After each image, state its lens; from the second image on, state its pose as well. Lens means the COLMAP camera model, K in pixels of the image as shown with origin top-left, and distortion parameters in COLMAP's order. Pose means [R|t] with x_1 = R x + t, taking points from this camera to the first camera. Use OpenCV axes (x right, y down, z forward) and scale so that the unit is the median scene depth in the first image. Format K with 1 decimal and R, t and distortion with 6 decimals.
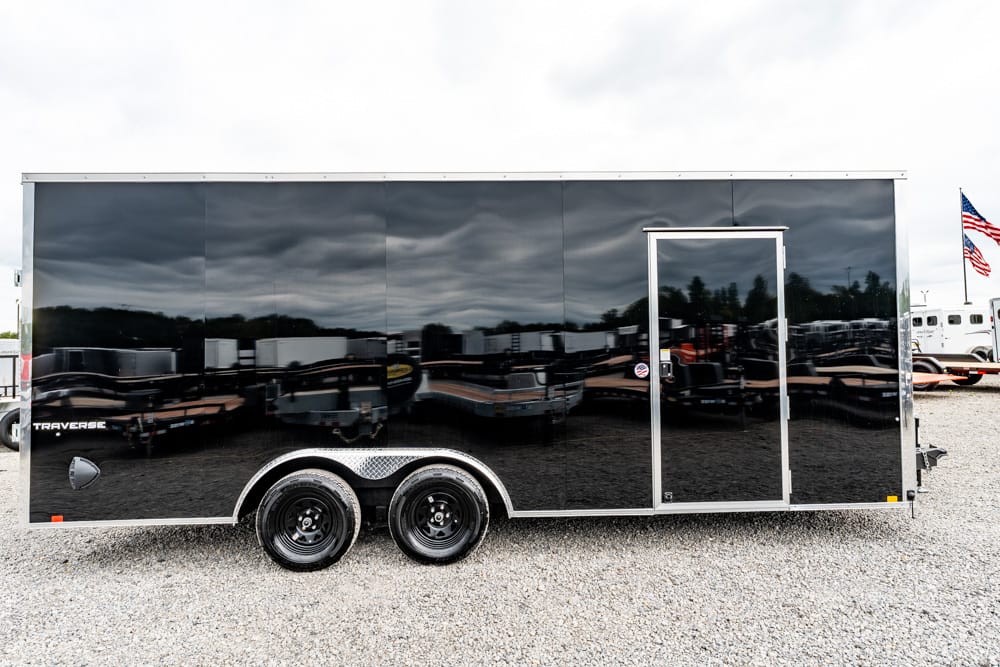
lens RADIAL K [[558.7, 0, 510.5], [0, 558.7, 330.4], [0, 0, 1]] dist [0.002125, 0.001979]
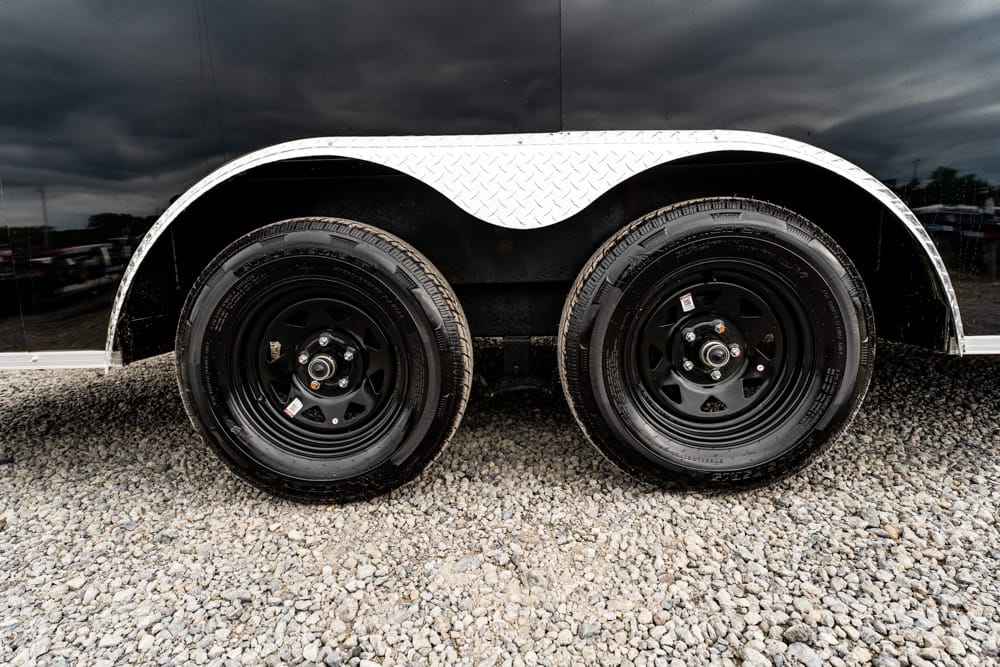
lens RADIAL K [[545.0, 0, 504.6], [0, 545.0, 326.0], [0, 0, 1]] dist [-0.001680, 0.000245]
pose [[0.996999, -0.003439, -0.077338, -0.226175], [0.017191, 0.983905, 0.177863, 0.259925], [0.075482, -0.178659, 0.981011, 0.684370]]
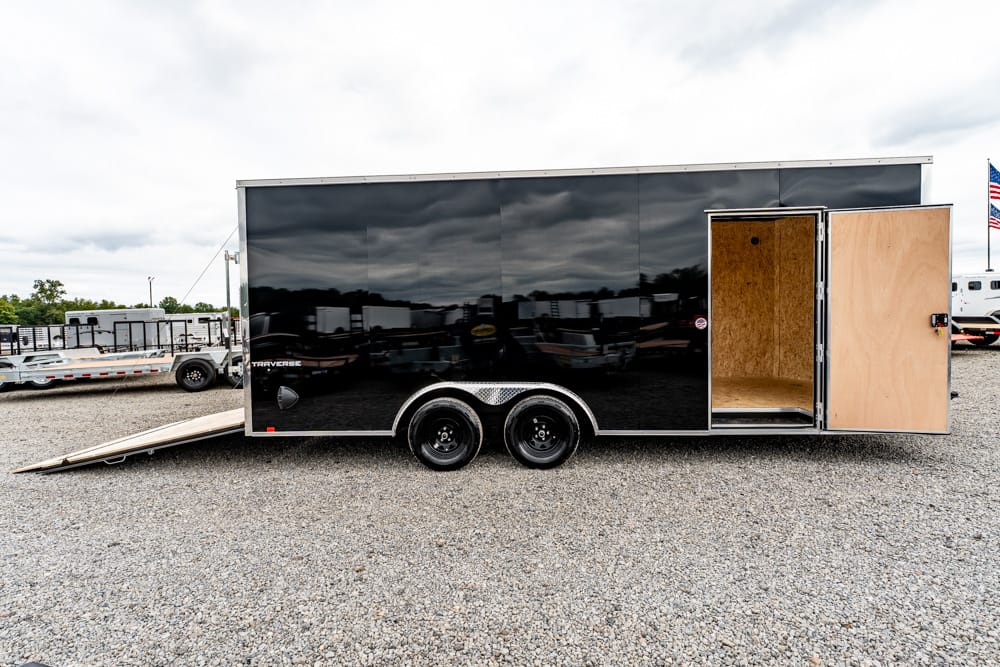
lens RADIAL K [[498.6, 0, 496.5], [0, 498.6, 332.1], [0, 0, 1]] dist [0.001927, 0.000972]
pose [[0.995650, -0.000814, -0.093166, -0.124659], [0.006584, 0.998076, 0.061646, 0.018116], [0.092937, -0.061991, 0.993740, -0.176227]]
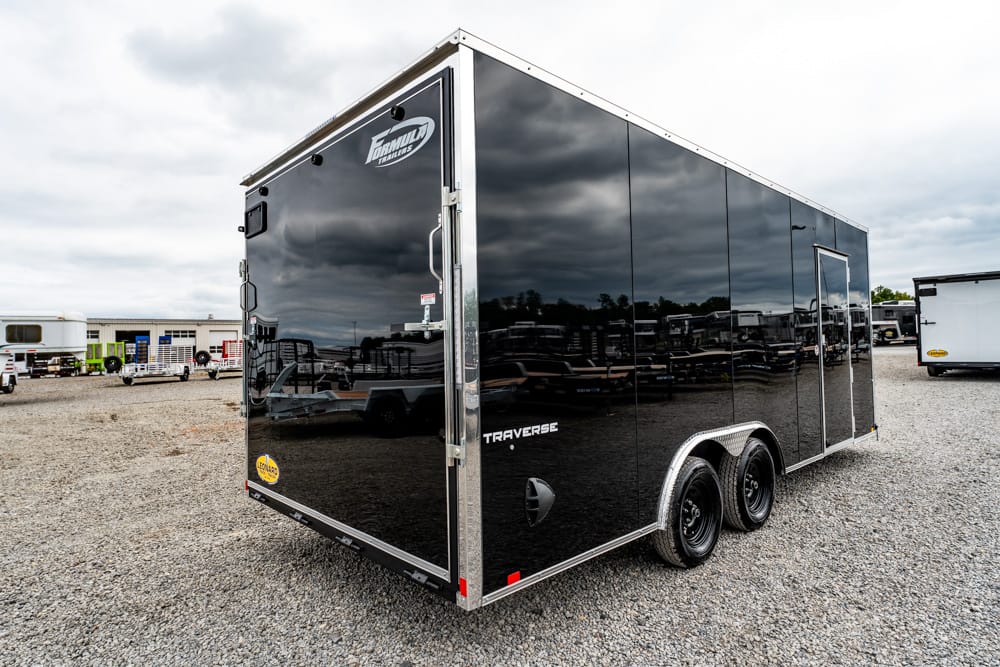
lens RADIAL K [[554.9, 0, 478.9], [0, 554.9, 331.3], [0, 0, 1]] dist [0.000018, -0.002326]
pose [[0.757701, 0.022492, 0.652214, -1.244927], [-0.008922, 0.999670, -0.024110, 0.066036], [-0.652541, 0.012449, 0.757651, 0.528091]]
